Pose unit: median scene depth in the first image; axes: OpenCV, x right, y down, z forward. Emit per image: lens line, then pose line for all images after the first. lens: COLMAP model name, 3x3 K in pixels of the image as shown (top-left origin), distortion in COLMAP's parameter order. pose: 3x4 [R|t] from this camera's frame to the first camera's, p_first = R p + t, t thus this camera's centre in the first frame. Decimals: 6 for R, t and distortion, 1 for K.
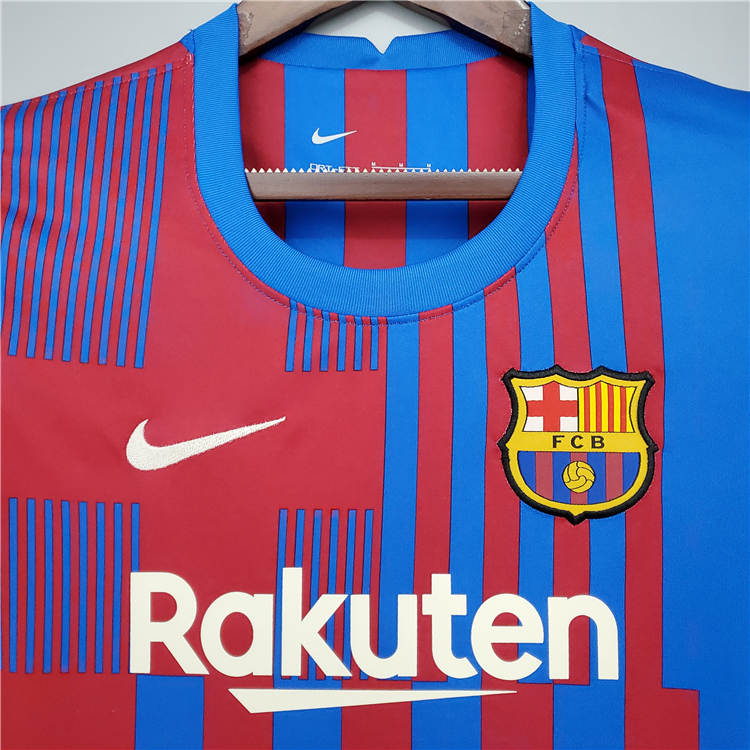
lens RADIAL K [[787.7, 0, 379.8], [0, 787.7, 375.7], [0, 0, 1]] dist [0.057728, 0.000000]
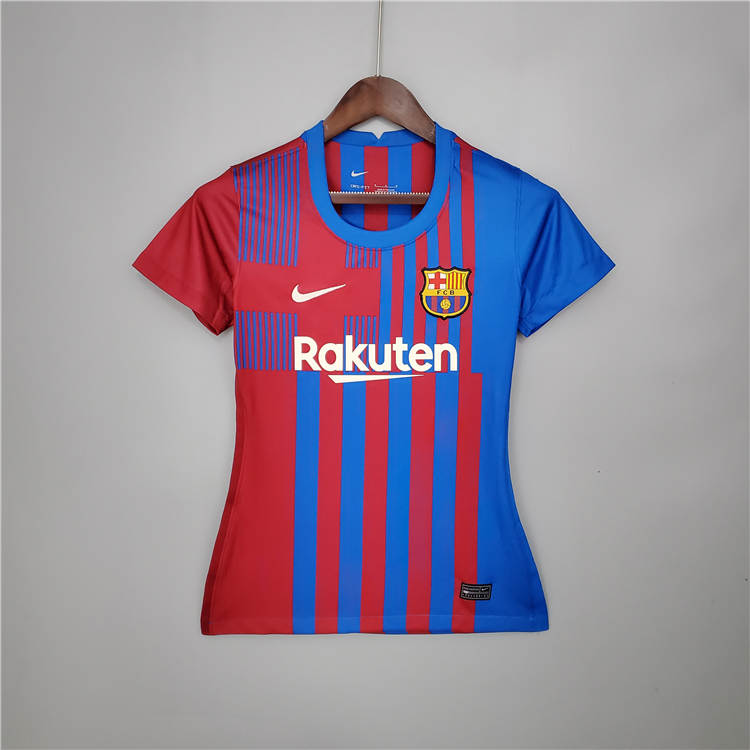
lens RADIAL K [[787.7, 0, 376.0], [0, 787.7, 377.0], [0, 0, 1]] dist [0.057728, 0.000000]
pose [[0.999763, -0.003512, 0.021499, -0.073691], [-0.000538, 0.982634, 0.185552, -0.151420], [-0.021778, -0.185519, 0.982399, -1.931690]]
